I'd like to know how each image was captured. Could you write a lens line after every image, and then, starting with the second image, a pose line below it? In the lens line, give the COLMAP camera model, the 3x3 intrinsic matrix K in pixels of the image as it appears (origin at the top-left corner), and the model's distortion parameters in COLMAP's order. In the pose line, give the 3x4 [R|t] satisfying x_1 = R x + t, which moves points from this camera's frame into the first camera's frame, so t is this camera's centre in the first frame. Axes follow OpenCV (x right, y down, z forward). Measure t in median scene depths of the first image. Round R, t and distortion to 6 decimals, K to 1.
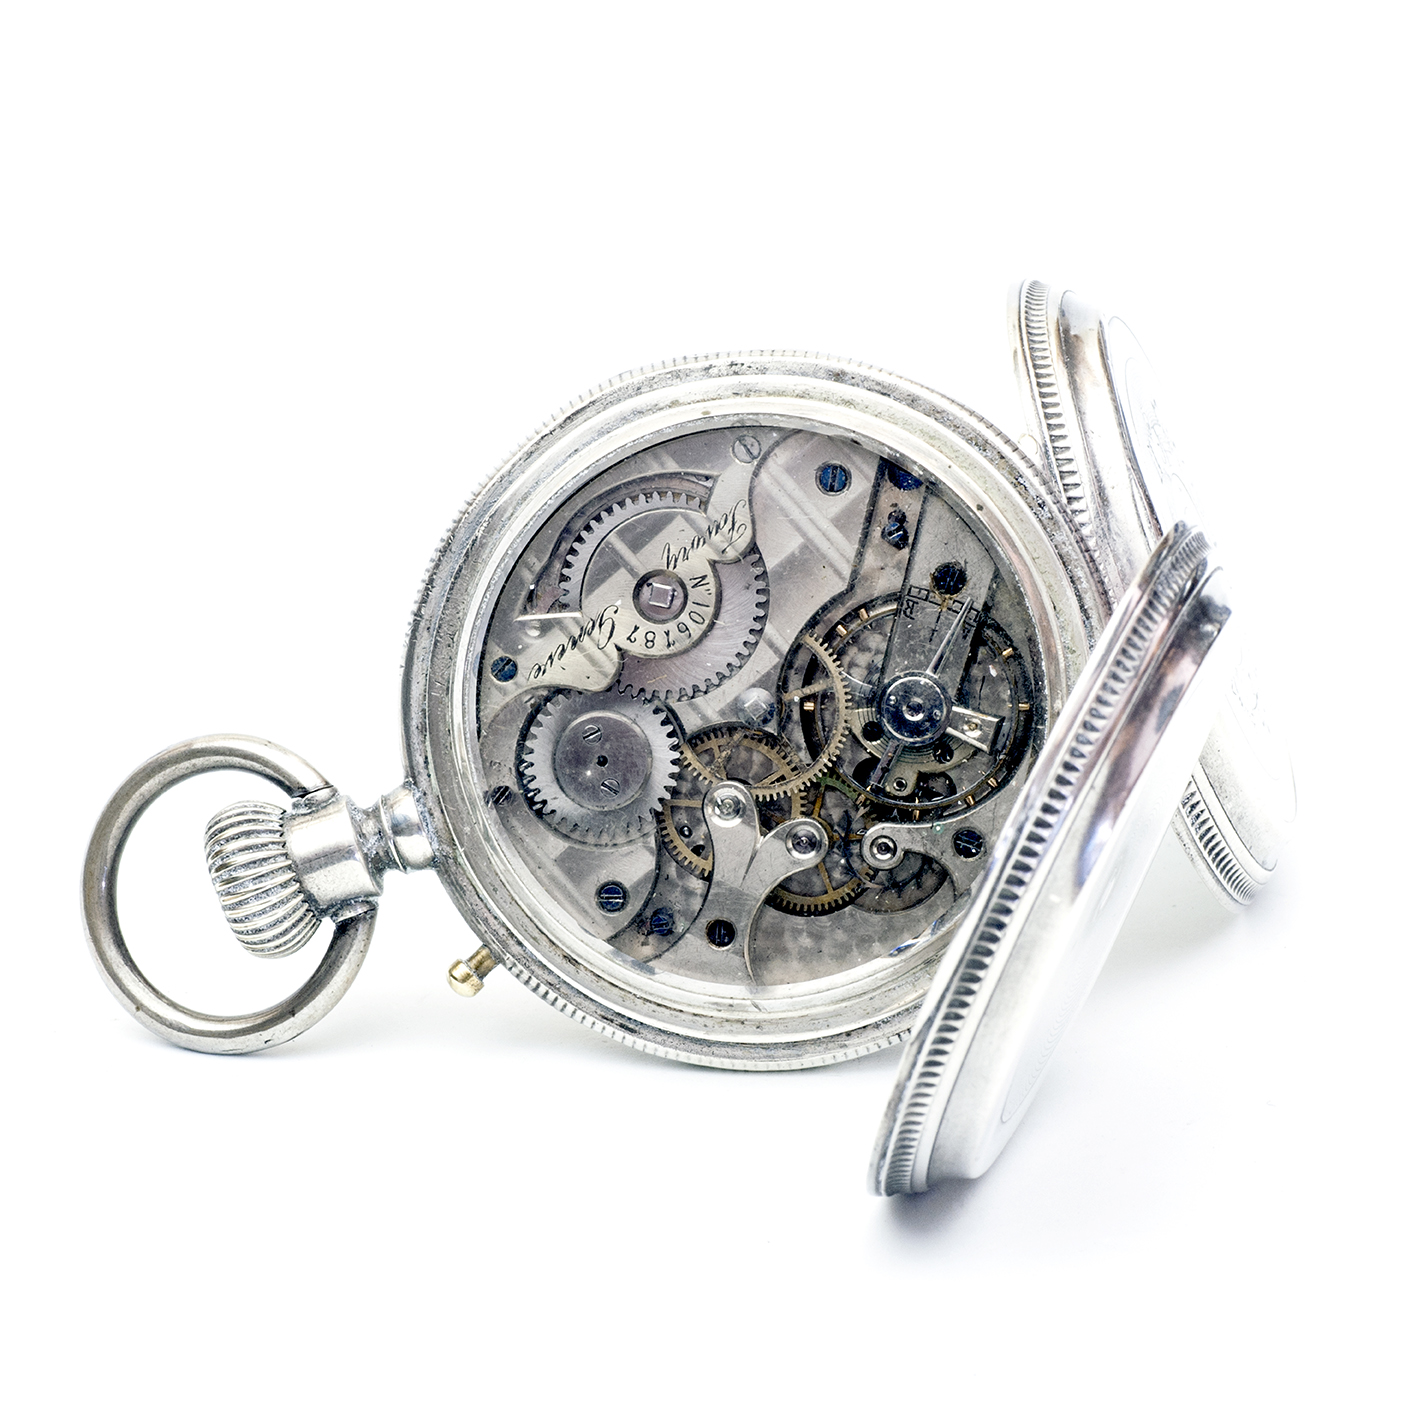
lens RADIAL K [[7235.0, 0, 705.1], [0, 7235.0, 702.2], [0, 0, 1]] dist [0.348578, 0.000000]
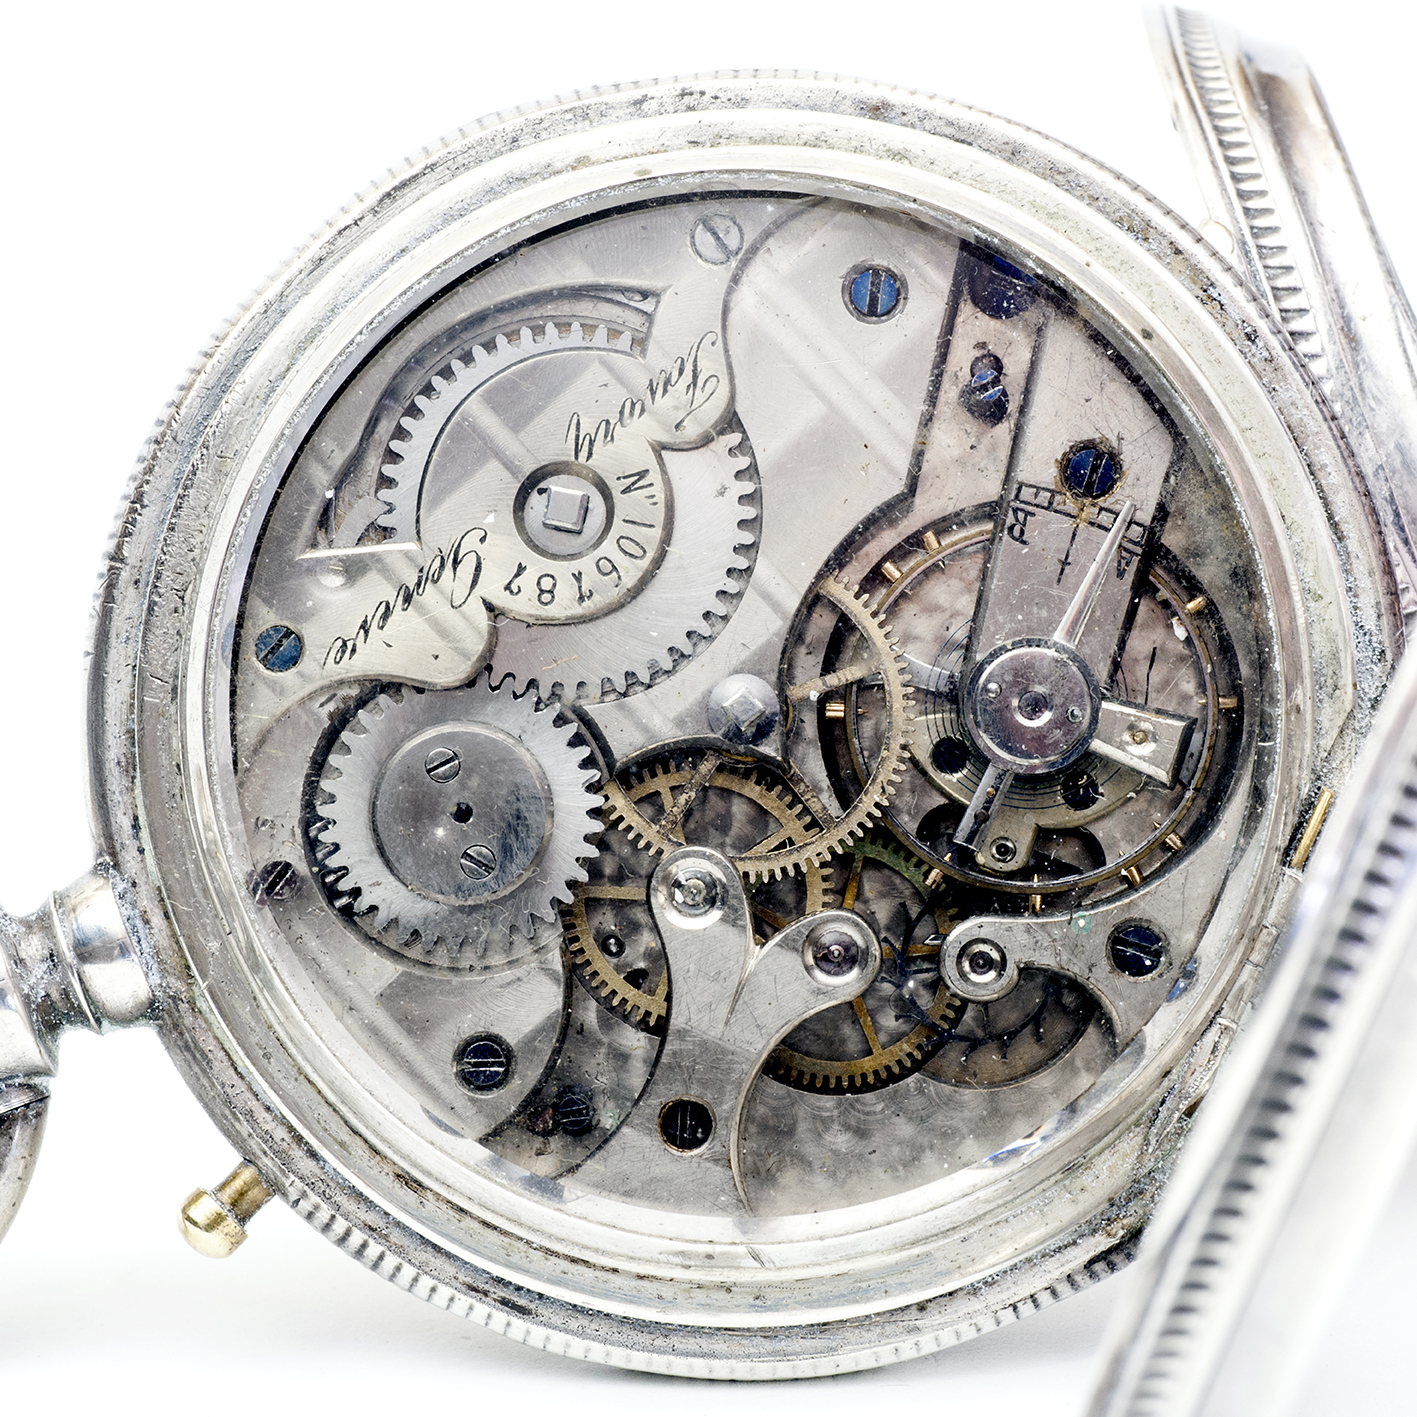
lens RADIAL K [[7235.0, 0, 715.8], [0, 7235.0, 719.8], [0, 0, 1]] dist [0.348578, 0.000000]
pose [[0.997582, -0.015210, 0.067814, -0.032006], [0.020337, 0.996933, -0.075573, 0.042672], [-0.066457, 0.076770, 0.994832, 0.454603]]
